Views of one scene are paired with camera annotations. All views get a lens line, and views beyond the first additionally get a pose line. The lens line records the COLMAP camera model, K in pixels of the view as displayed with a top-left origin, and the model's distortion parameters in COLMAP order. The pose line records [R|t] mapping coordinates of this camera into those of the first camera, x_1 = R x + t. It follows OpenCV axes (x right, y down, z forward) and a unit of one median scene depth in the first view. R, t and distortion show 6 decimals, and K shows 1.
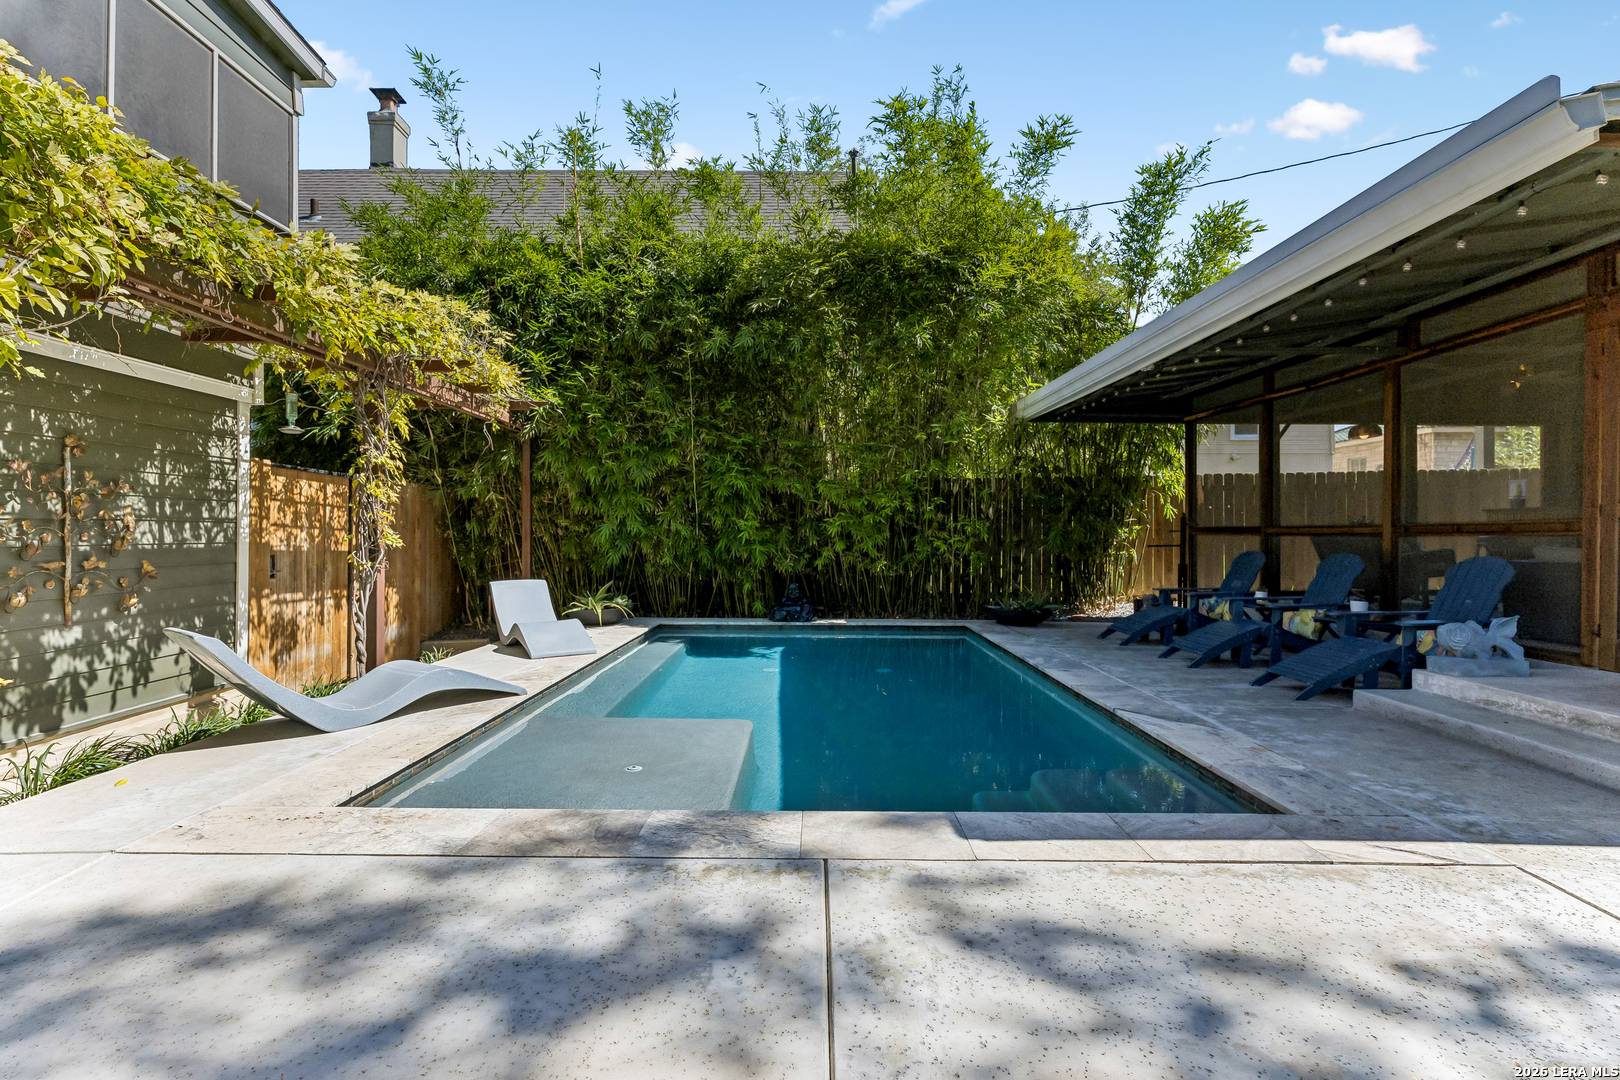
lens RADIAL K [[736.1, 0, 812.5], [0, 736.1, 532.6], [0, 0, 1]] dist [-0.001800, -0.001611]
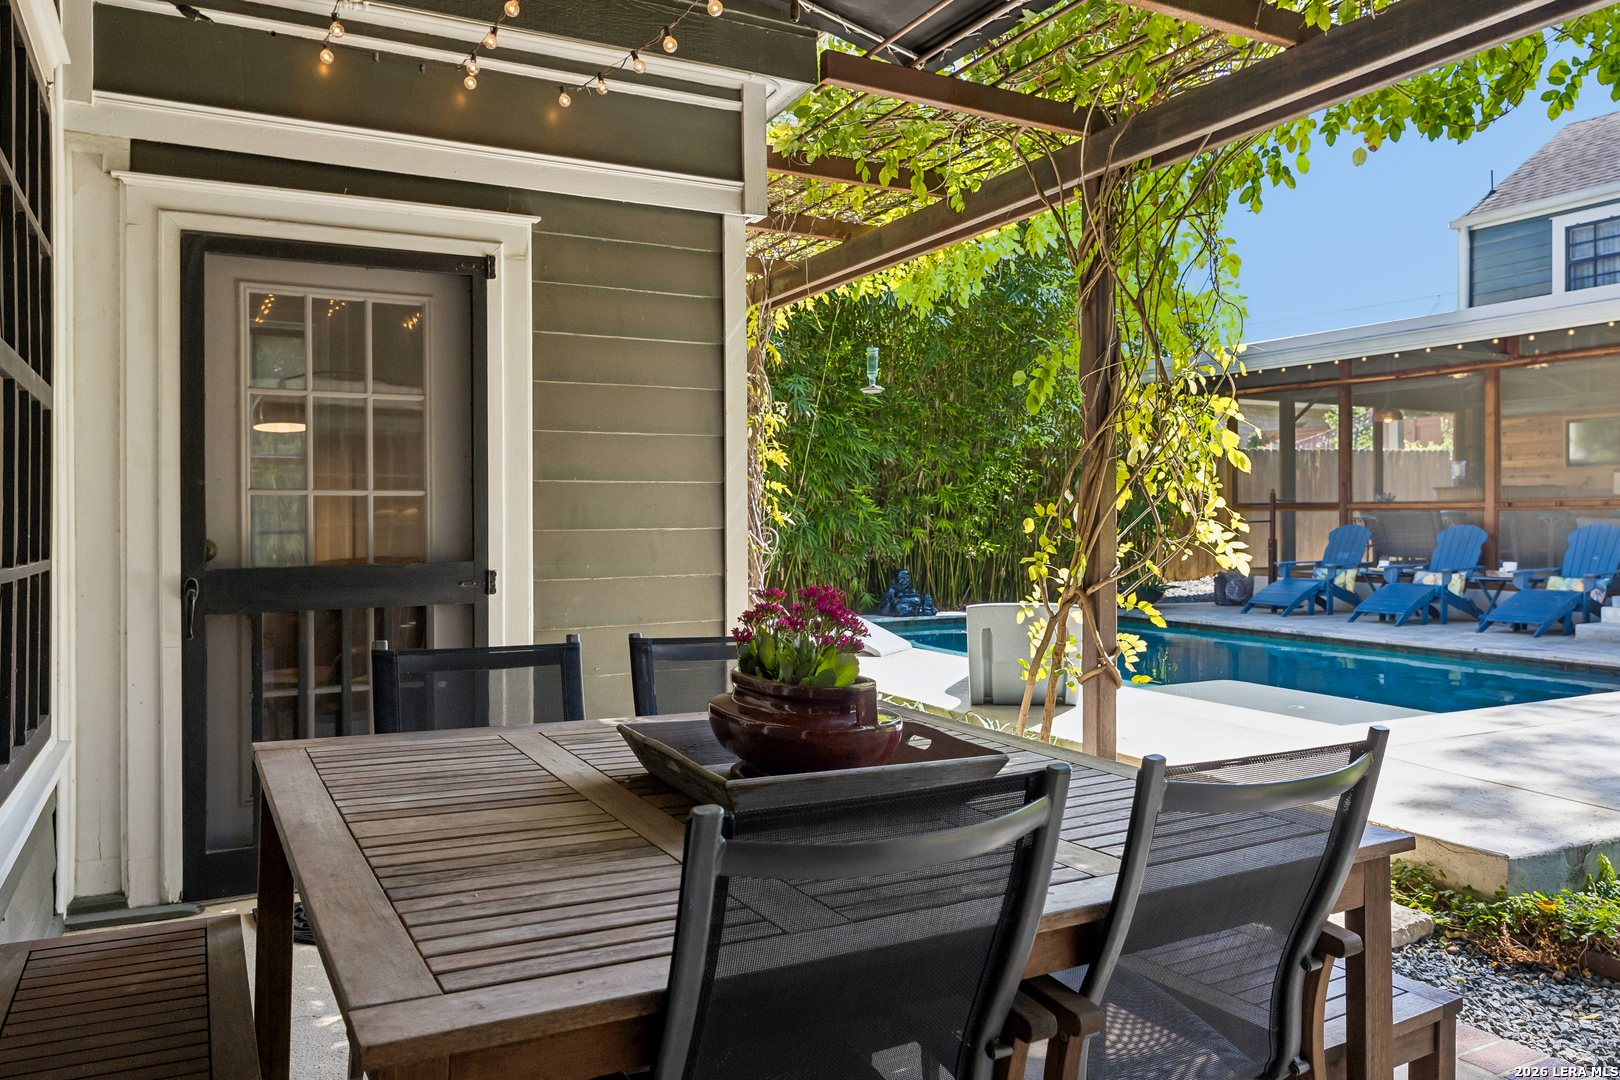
lens RADIAL K [[1153.7, 0, 805.5], [0, 1153.7, 527.8], [0, 0, 1]] dist [0.001230, 0.000597]
pose [[0.881462, -0.009027, 0.472169, -1.453211], [0.003266, 0.999910, 0.013019, 0.006231], [-0.472244, -0.009933, 0.881412, -0.180573]]
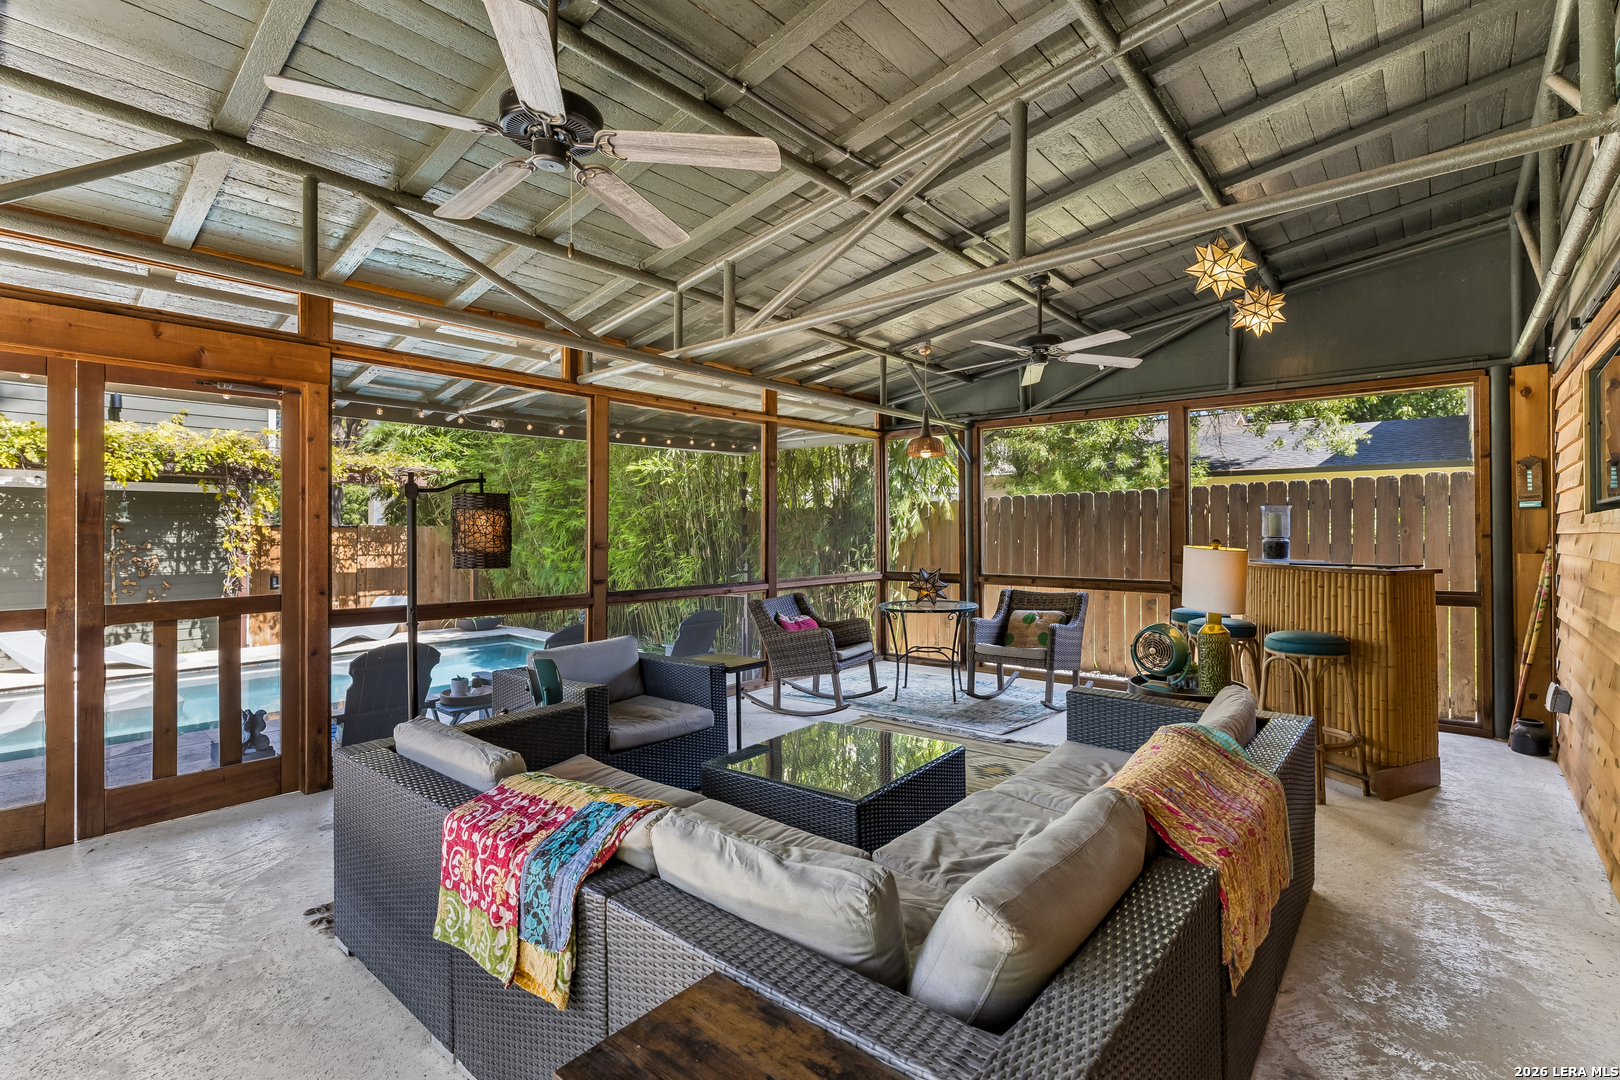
lens RADIAL K [[736.1, 0, 809.9], [0, 736.1, 531.2], [0, 0, 1]] dist [-0.001800, -0.001611]
pose [[0.761729, -0.003056, -0.647889, 1.460079], [0.004859, 0.999988, 0.000996, -0.076785], [0.647878, -0.003907, 0.761734, 0.508253]]
